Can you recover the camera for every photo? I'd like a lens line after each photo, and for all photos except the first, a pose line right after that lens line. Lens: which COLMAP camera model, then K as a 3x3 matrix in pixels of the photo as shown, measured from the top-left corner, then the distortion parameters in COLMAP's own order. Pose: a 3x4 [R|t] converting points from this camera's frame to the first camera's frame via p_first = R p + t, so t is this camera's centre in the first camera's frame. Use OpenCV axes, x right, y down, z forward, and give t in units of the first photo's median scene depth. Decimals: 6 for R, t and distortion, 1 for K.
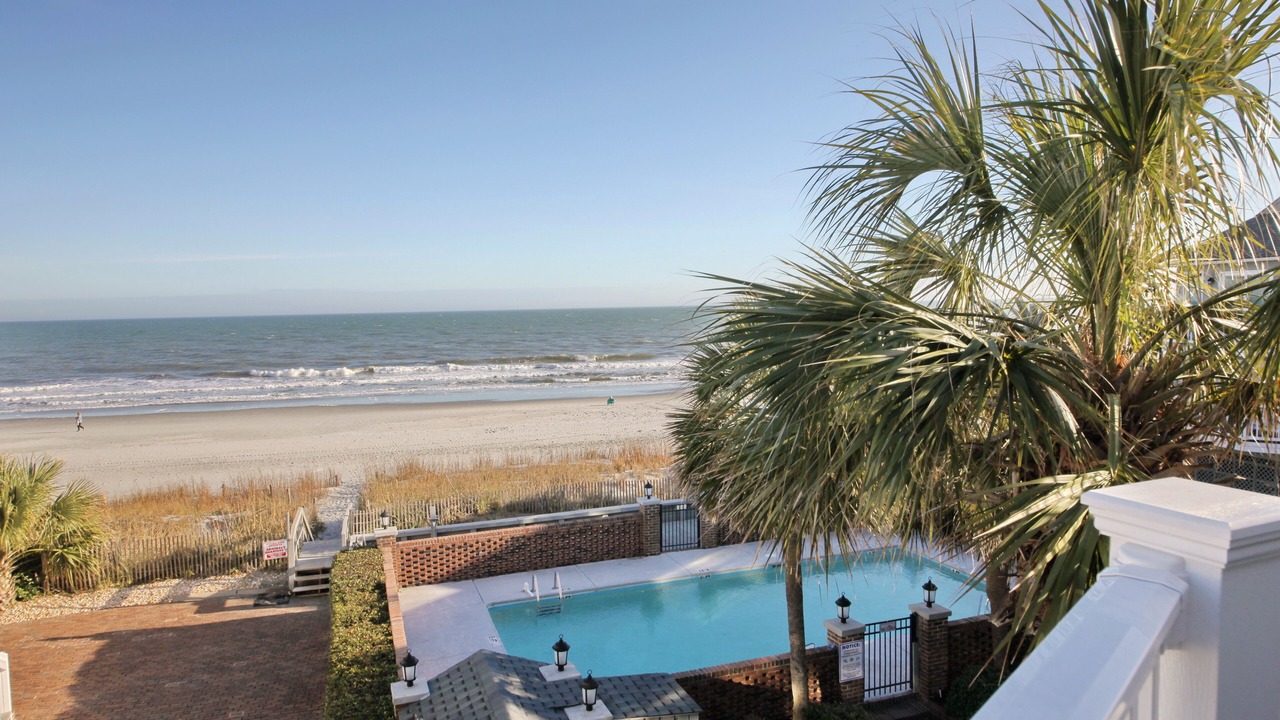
lens RADIAL K [[898.5, 0, 640.0], [0, 898.5, 360.0], [0, 0, 1]] dist [0.005551, 0.001282]
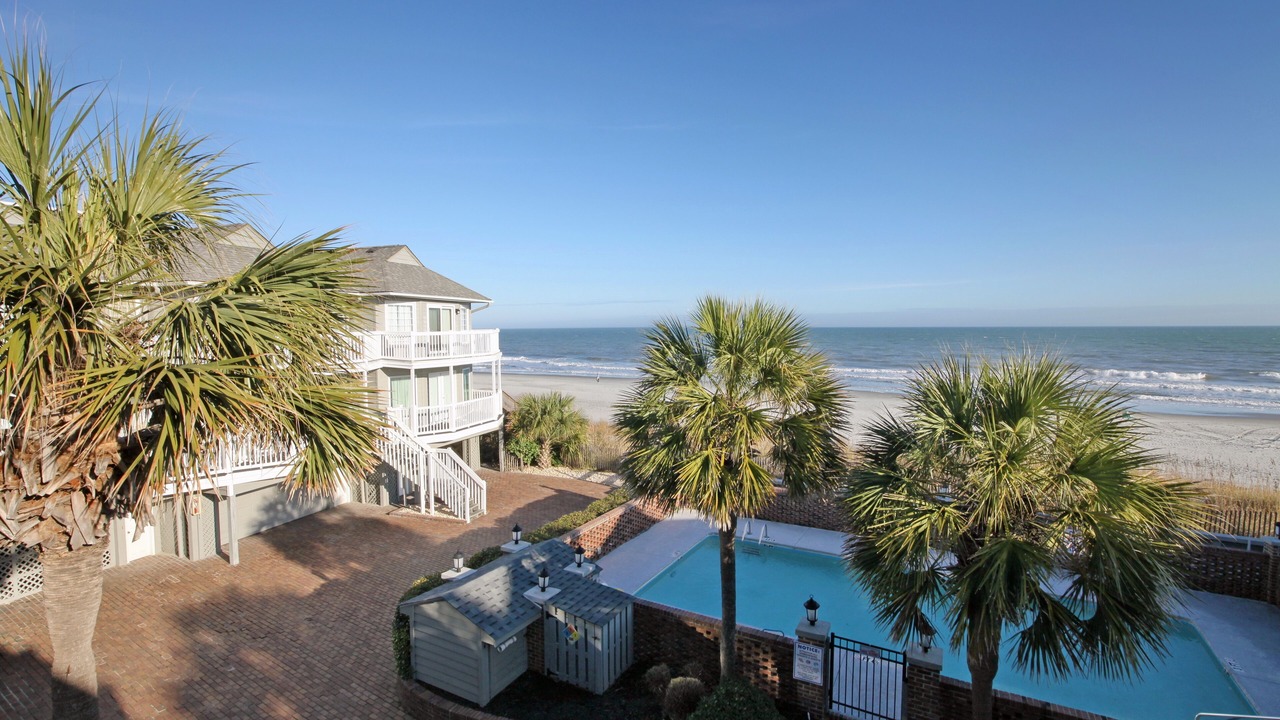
lens RADIAL K [[606.4, 0, 640.0], [0, 606.4, 360.0], [0, 0, 1]] dist [-0.001294, -0.000163]
pose [[0.611814, 0.054215, -0.789142, 0.563978], [-0.062190, 0.997857, 0.020338, -0.011271], [0.788553, 0.036634, 0.613874, 0.359481]]
